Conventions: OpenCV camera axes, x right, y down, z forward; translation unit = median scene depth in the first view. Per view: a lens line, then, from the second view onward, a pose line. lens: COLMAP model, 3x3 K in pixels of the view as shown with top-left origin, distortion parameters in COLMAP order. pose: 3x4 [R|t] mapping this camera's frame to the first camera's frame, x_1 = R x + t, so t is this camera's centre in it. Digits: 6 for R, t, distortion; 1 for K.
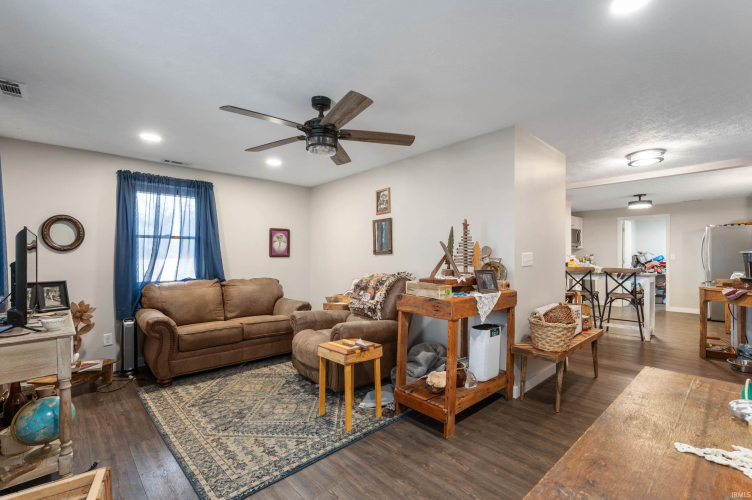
lens RADIAL K [[335.5, 0, 392.5], [0, 335.5, 252.7], [0, 0, 1]] dist [-0.000167, -0.000035]
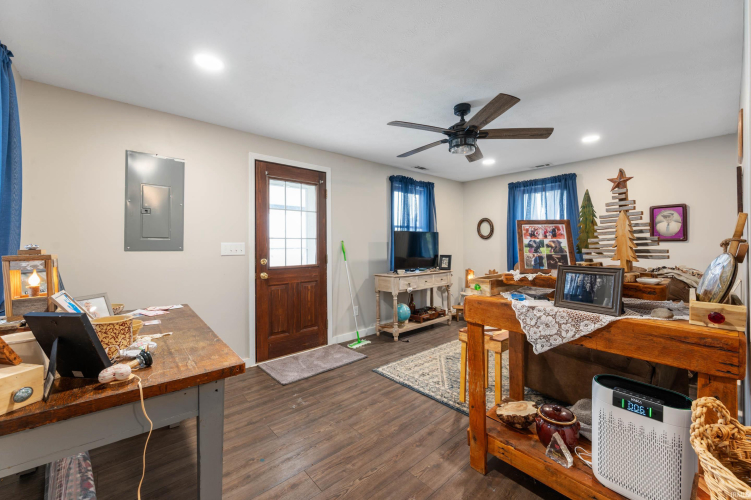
lens RADIAL K [[300.5, 0, 375.5], [0, 300.5, 250.0], [0, 0, 1]] dist [0.012824, -0.000004]
pose [[-0.071814, 0.027567, -0.997037, 0.764455], [0.021938, 0.999420, 0.026053, -0.001799], [0.997177, -0.020002, -0.072377, 0.699834]]
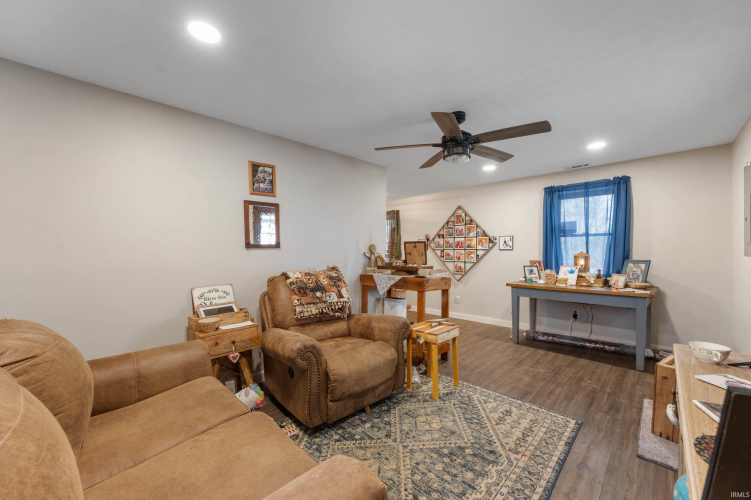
lens RADIAL K [[300.5, 0, 375.5], [0, 300.5, 250.0], [0, 0, 1]] dist [0.012824, -0.000004]
pose [[-0.025634, 0.006451, 0.999651, -1.135861], [-0.015583, 0.999855, -0.006852, 0.015980], [-0.999550, -0.015753, -0.025530, 1.186732]]
